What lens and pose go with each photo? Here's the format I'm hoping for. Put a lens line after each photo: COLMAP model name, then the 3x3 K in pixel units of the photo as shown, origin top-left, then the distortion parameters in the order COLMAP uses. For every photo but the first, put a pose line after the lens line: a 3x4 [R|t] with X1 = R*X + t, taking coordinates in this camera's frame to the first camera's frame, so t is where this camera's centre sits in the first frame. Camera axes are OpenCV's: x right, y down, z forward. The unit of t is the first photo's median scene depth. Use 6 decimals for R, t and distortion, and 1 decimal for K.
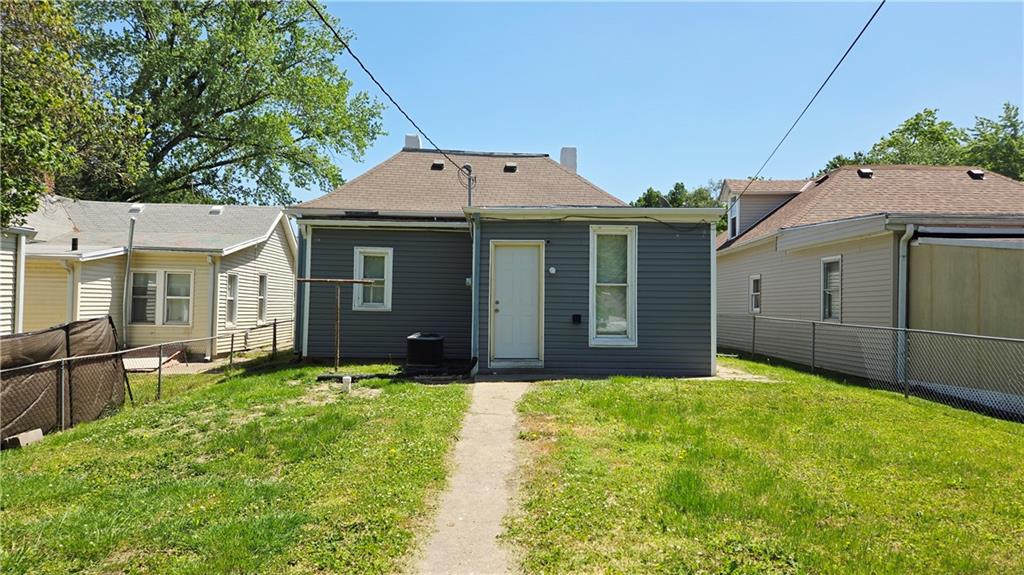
lens RADIAL K [[652.3, 0, 509.7], [0, 652.3, 280.7], [0, 0, 1]] dist [0.053625, -0.002632]
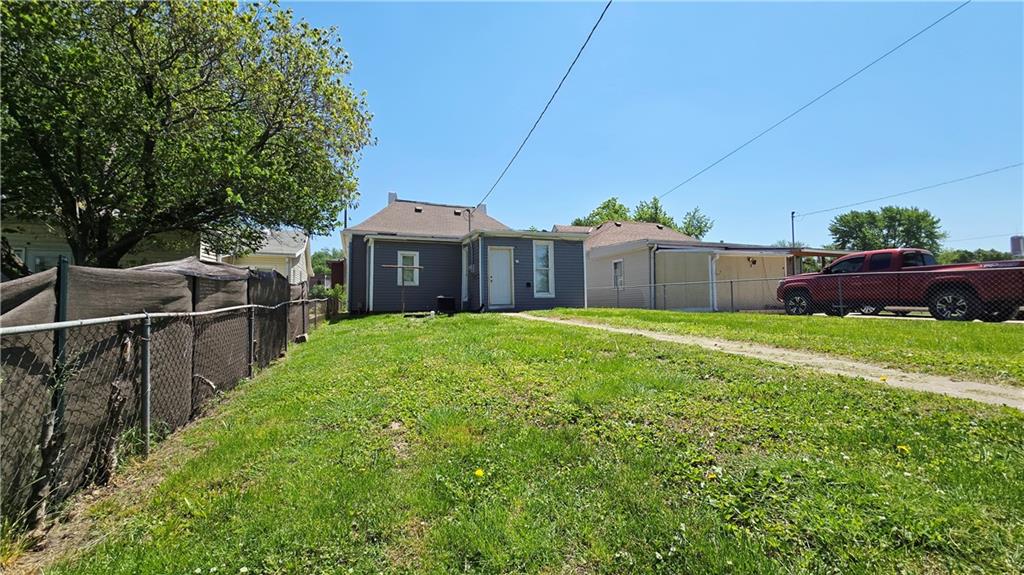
lens RADIAL K [[389.7, 0, 512.0], [0, 389.7, 287.5], [0, 0, 1]] dist [0.002611, 0.000241]
pose [[0.948572, -0.012103, 0.316329, -0.233296], [0.011772, 0.999926, 0.002957, 0.043038], [-0.316342, 0.000919, 0.948645, -0.115811]]
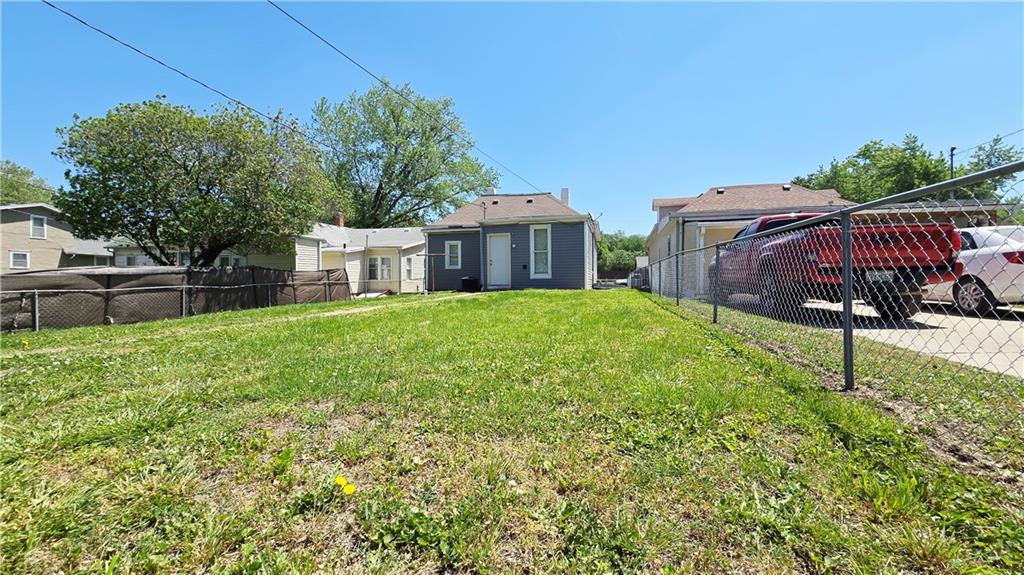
lens RADIAL K [[390.2, 0, 516.3], [0, 390.2, 268.2], [0, 0, 1]] dist [0.000418, 0.000060]
pose [[0.972306, -0.030040, -0.231774, 0.265139], [0.030128, 0.999541, -0.003159, 0.045845], [0.231762, -0.003912, 0.972765, -0.226746]]
